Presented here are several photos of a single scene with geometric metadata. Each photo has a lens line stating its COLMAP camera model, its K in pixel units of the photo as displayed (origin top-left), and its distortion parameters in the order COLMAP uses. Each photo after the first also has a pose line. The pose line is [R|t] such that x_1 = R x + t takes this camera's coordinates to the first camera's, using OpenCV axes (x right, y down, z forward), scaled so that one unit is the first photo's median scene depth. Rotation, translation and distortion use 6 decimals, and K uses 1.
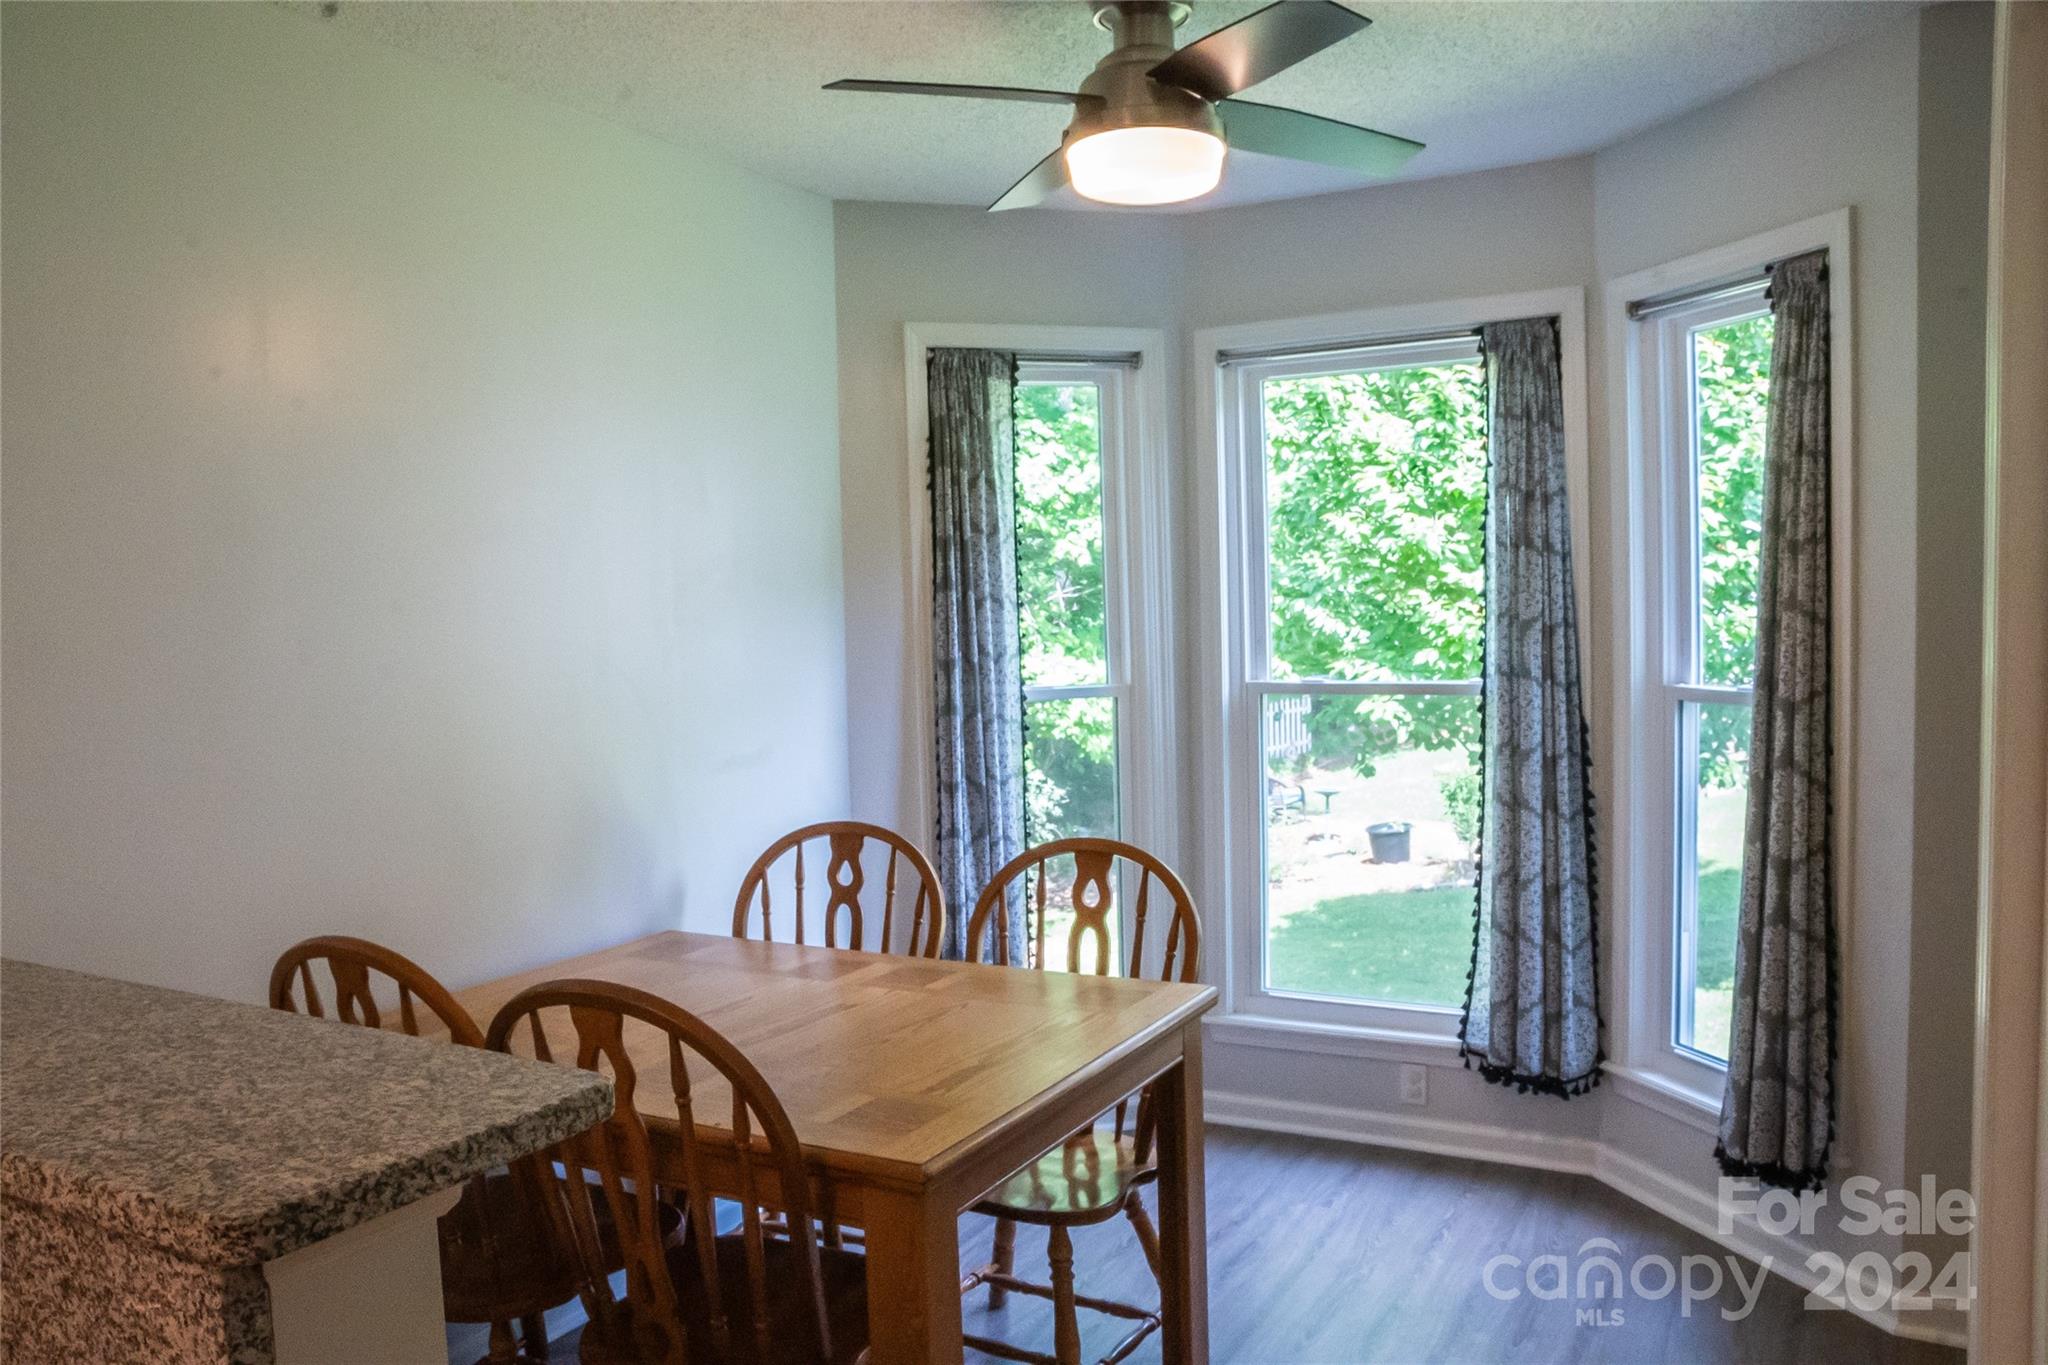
lens RADIAL K [[1472.8, 0, 1023.1], [0, 1472.8, 720.3], [0, 0, 1]] dist [-0.047234, 0.001036]
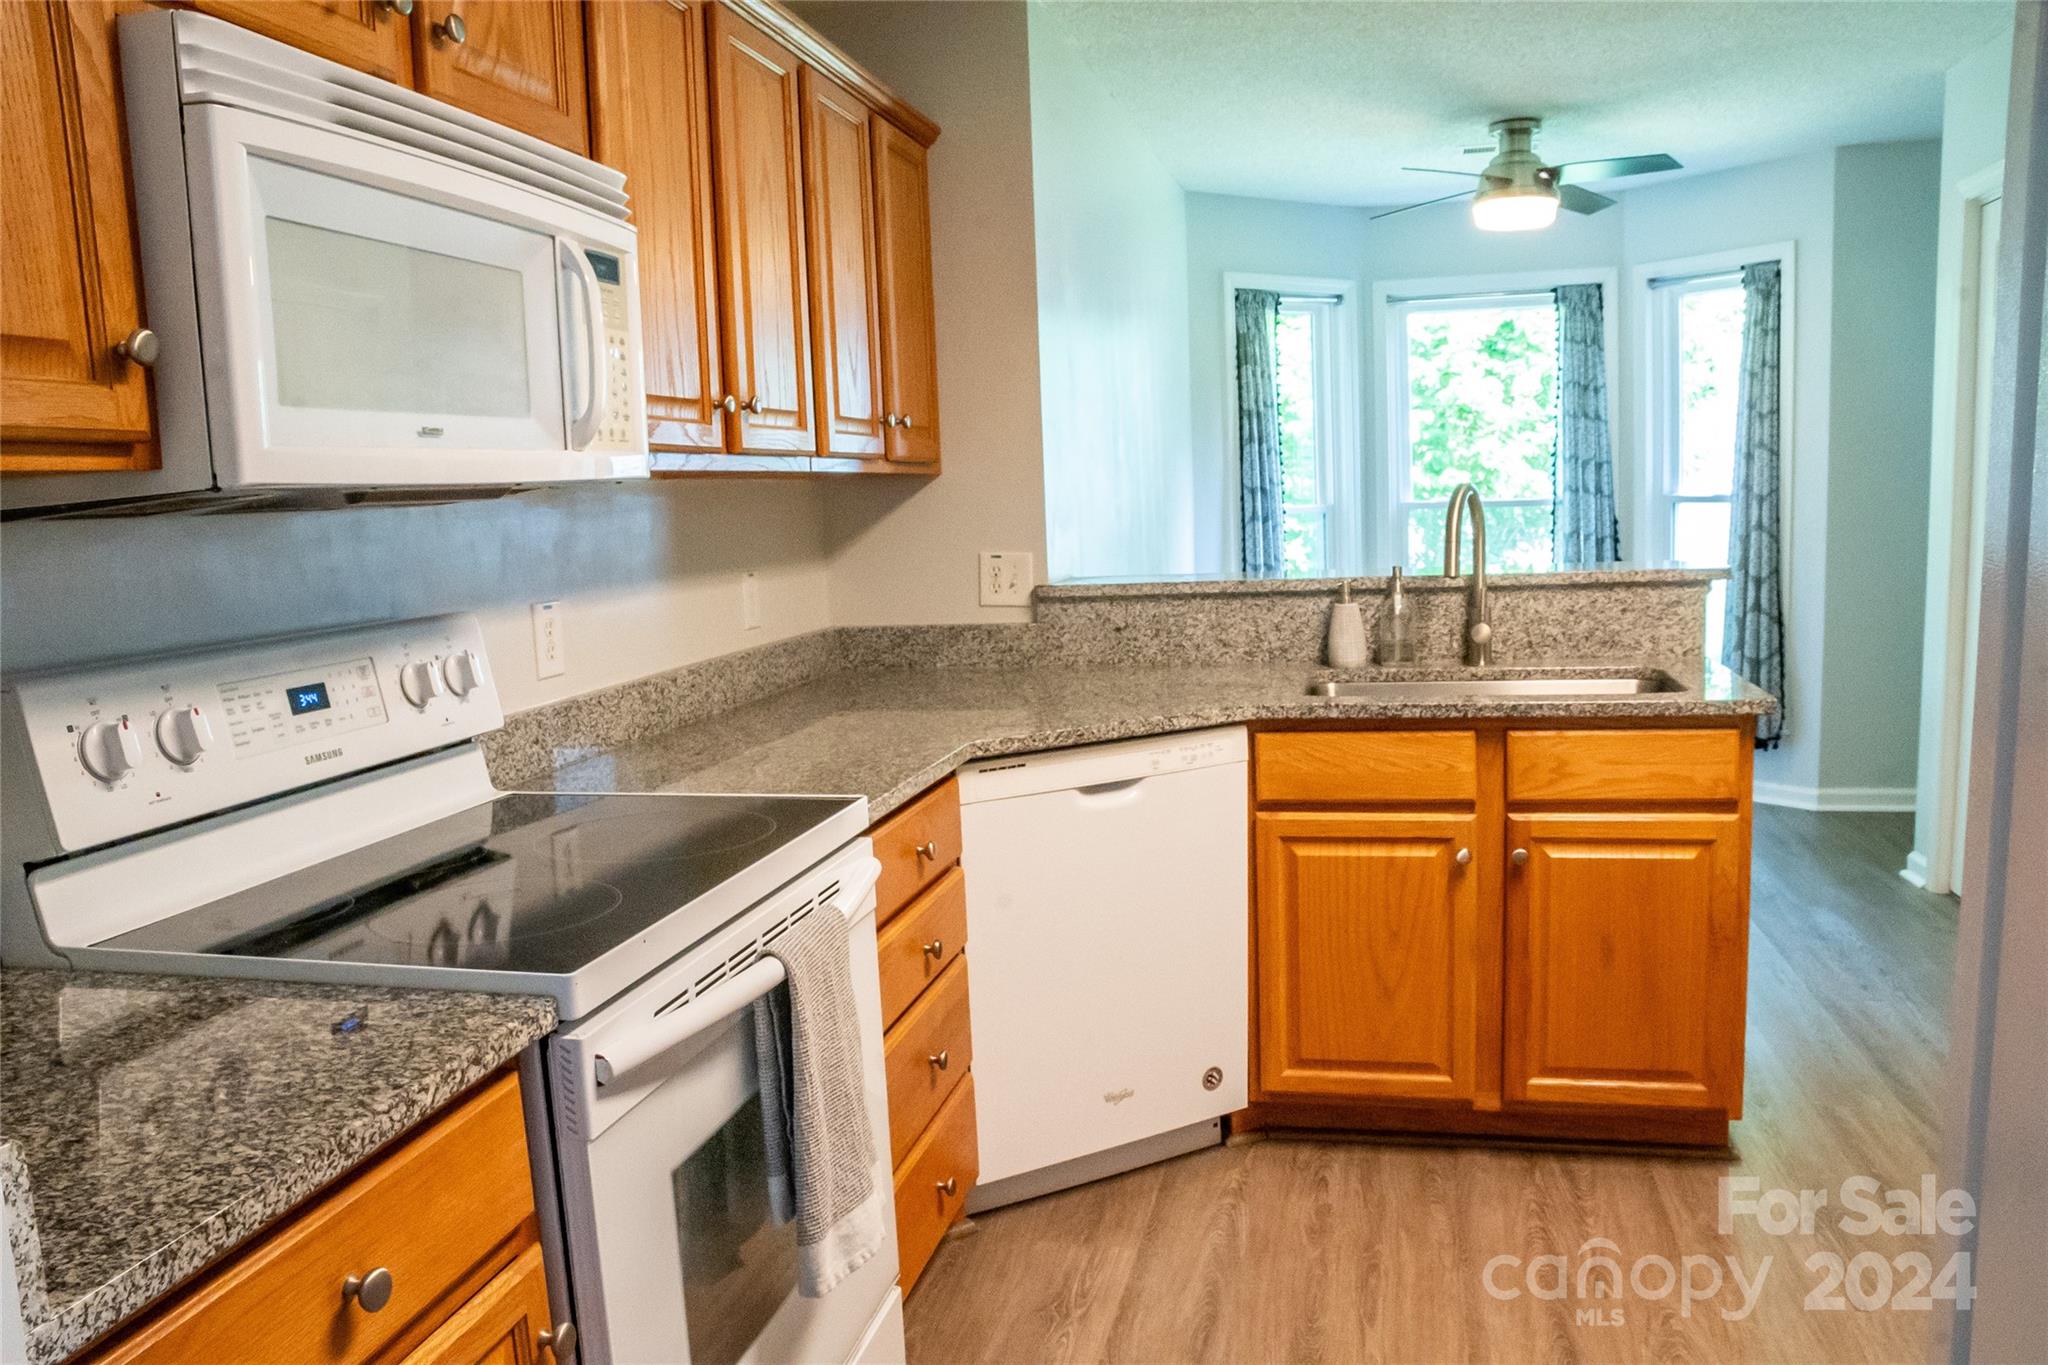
lens RADIAL K [[1518.5, 0, 1024.0], [0, 1518.5, 682.5], [0, 0, 1]] dist [-0.003980, -0.001113]
pose [[0.961324, -0.039091, 0.272631, -0.806002], [0.027877, 0.998603, 0.044886, 0.097098], [-0.274005, -0.035550, 0.961071, -0.564879]]
